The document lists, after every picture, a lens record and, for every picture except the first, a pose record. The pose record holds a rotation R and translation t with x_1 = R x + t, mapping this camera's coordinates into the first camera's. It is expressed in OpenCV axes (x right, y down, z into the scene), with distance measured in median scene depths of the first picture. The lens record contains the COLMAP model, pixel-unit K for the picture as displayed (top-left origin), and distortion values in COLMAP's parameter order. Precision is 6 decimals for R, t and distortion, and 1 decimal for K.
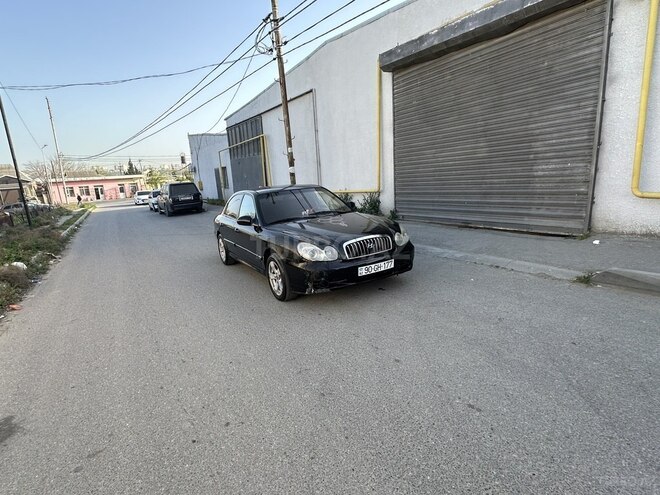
lens RADIAL K [[346.8, 0, 328.4], [0, 346.8, 246.7], [0, 0, 1]] dist [-0.002319, -0.000078]
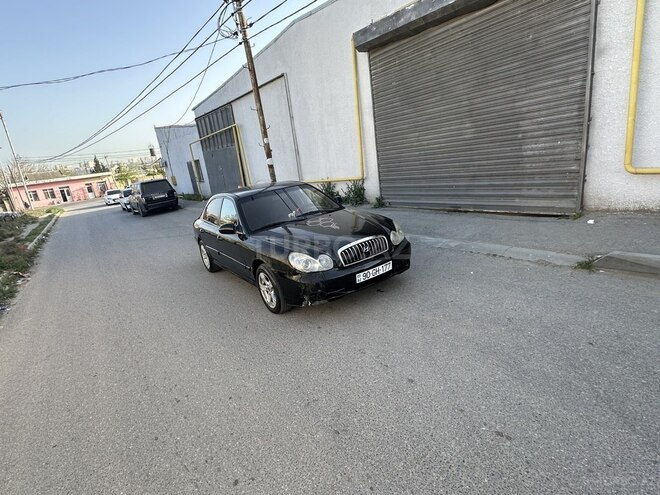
lens RADIAL K [[346.9, 0, 330.6], [0, 346.9, 248.6], [0, 0, 1]] dist [-0.002095, -0.000113]
pose [[0.995059, -0.084424, 0.052243, -0.015212], [0.081346, 0.994969, 0.058476, -0.042157], [-0.056917, -0.053937, 0.996921, 0.043818]]
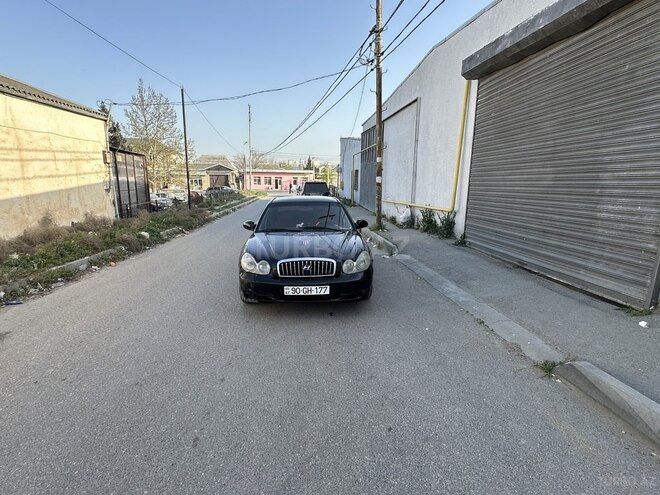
lens RADIAL K [[346.9, 0, 330.6], [0, 346.9, 248.6], [0, 0, 1]] dist [-0.002095, -0.000113]
pose [[0.890002, 0.162884, -0.425870, 0.376127], [-0.163001, 0.985952, 0.036456, -0.065710], [0.425826, 0.036971, 0.904049, 0.078601]]
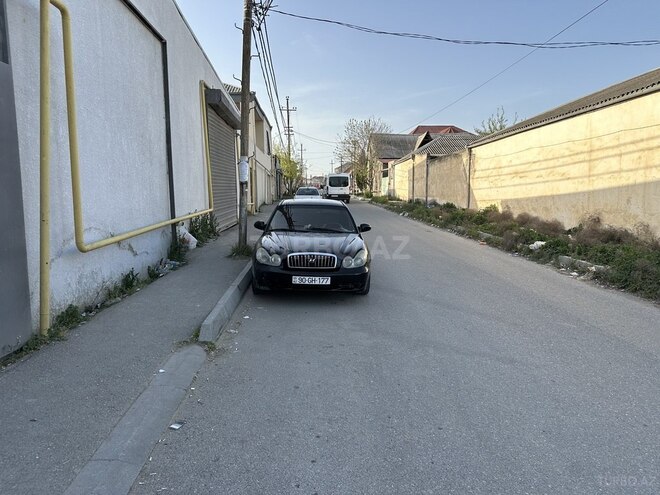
lens RADIAL K [[448.8, 0, 330.0], [0, 448.8, 247.5], [0, 0, 1]] dist [0.146545, 0.000507]
pose [[-0.869706, 0.015705, 0.493321, -1.123228], [0.169190, 0.948423, 0.268083, -0.497389], [-0.463667, 0.316618, -0.827506, 2.781747]]
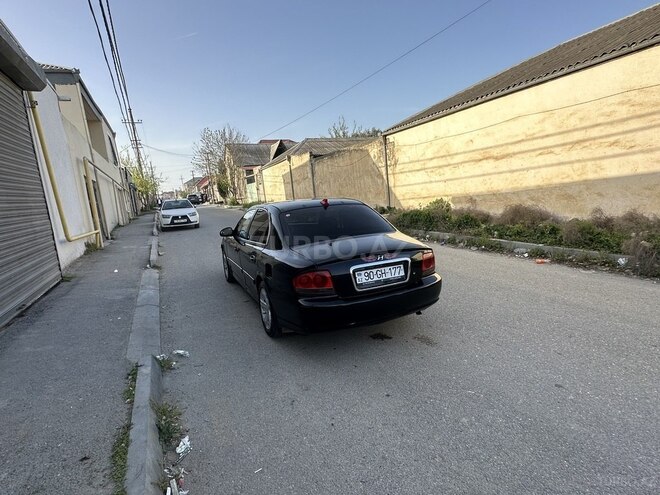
lens RADIAL K [[346.8, 0, 328.4], [0, 346.8, 246.7], [0, 0, 1]] dist [-0.002319, -0.000078]
pose [[-0.981074, 0.141512, 0.132167, -0.283486], [0.180126, 0.917443, 0.354759, -0.327234], [-0.071053, 0.371851, -0.925569, 1.675330]]
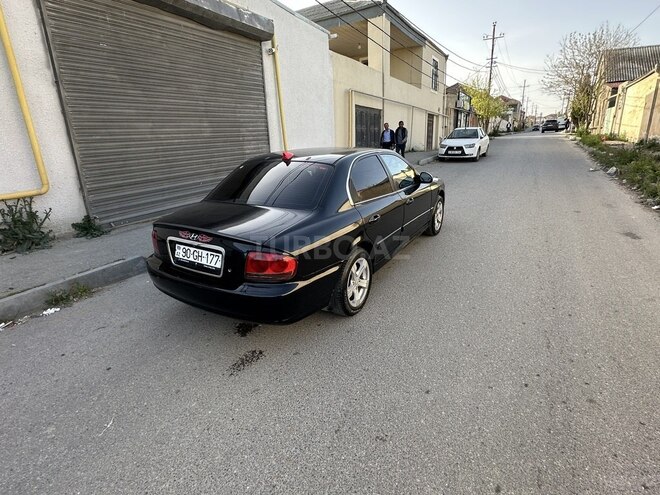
lens RADIAL K [[346.8, 0, 328.4], [0, 346.8, 246.7], [0, 0, 1]] dist [-0.002319, -0.000078]
pose [[-0.461205, -0.175115, 0.869842, -0.713288], [0.259788, 0.910721, 0.321089, -0.203308], [-0.848410, 0.374062, -0.374536, 1.243167]]
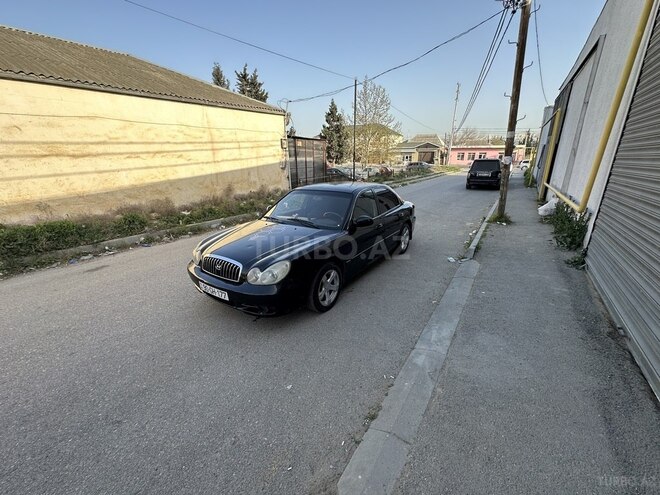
lens RADIAL K [[281.1, 0, 330.0], [0, 281.1, 247.5], [0, 0, 1]] dist [-0.002180, -0.000177]
pose [[0.424265, 0.344834, -0.837311, 0.550244], [-0.210854, 0.936859, 0.278991, -0.208441], [0.880648, 0.058184, 0.470186, 0.569560]]
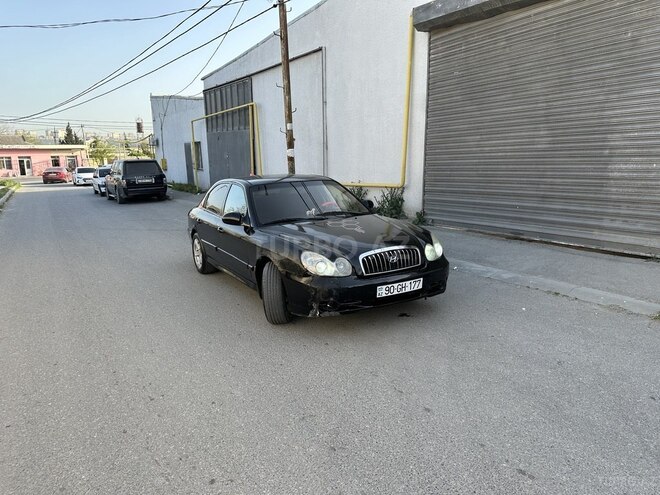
lens RADIAL K [[460.1, 0, 332.7], [0, 460.1, 246.1], [0, 0, 1]] dist [0.056633, -0.066133]
pose [[0.998836, 0.047469, 0.008606, -0.018430], [-0.047334, 0.998762, -0.015291, -0.006435], [-0.009321, 0.014865, 0.999846, -0.023250]]
